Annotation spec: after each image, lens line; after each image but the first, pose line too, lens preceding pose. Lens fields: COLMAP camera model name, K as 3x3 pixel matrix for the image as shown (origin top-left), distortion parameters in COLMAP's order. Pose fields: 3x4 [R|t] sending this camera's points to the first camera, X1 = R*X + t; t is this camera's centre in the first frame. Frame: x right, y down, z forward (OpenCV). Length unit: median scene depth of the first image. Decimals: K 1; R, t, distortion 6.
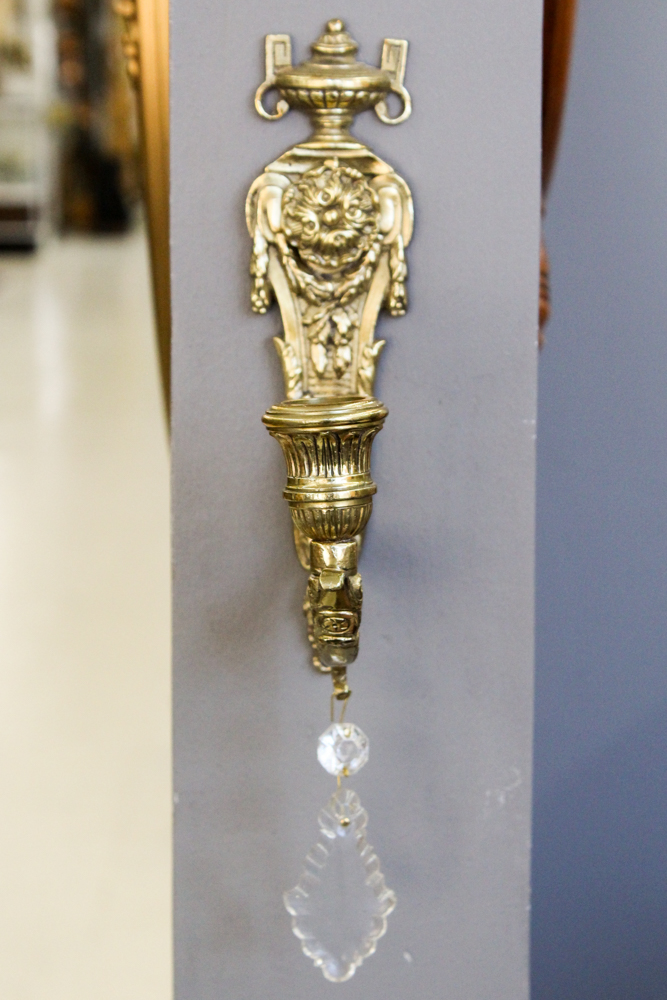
lens RADIAL K [[2437.3, 0, 333.5], [0, 2437.3, 500.0], [0, 0, 1]] dist [0.073654, -0.014404]
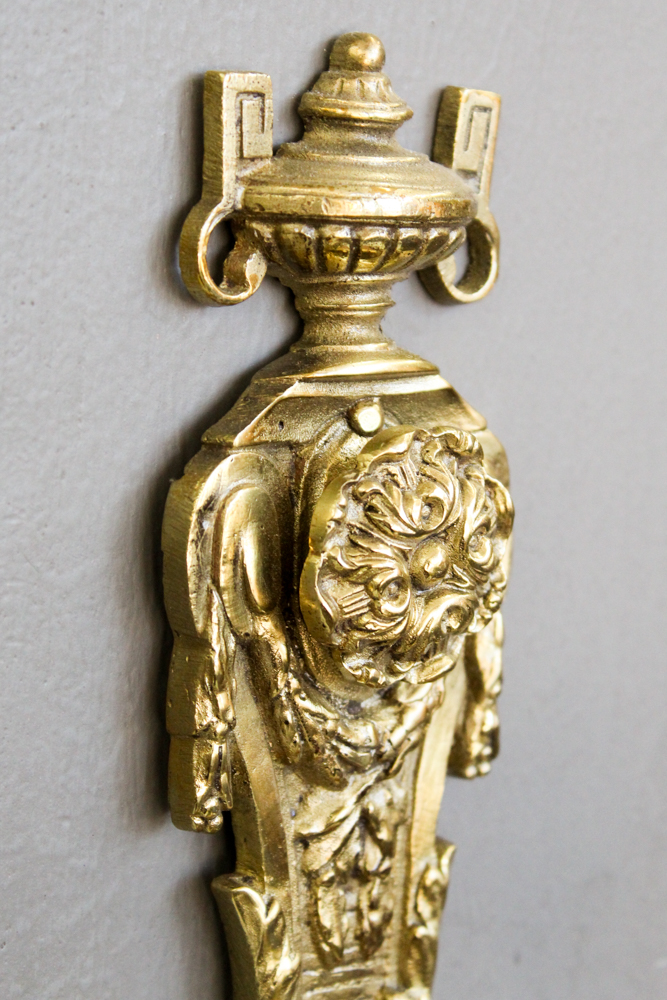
lens RADIAL K [[2437.3, 0, 333.5], [0, 2437.3, 500.0], [0, 0, 1]] dist [0.073654, -0.014404]
pose [[0.802377, -0.077131, 0.591812, -0.232826], [0.086682, 0.996160, 0.012307, -0.131283], [-0.590489, 0.041425, 0.805982, 0.707077]]
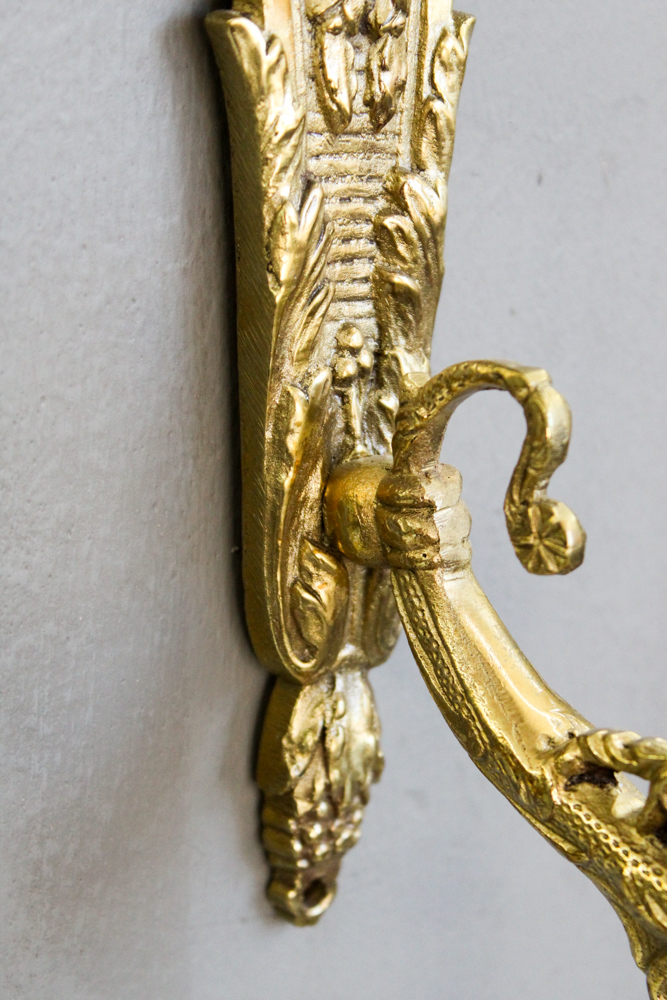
lens RADIAL K [[2437.3, 0, 333.5], [0, 2437.3, 500.0], [0, 0, 1]] dist [0.073654, -0.014404]
pose [[0.800269, -0.150544, 0.580436, -0.221474], [0.088819, 0.987054, 0.133548, -0.046086], [-0.593027, -0.055321, 0.803280, 0.738885]]
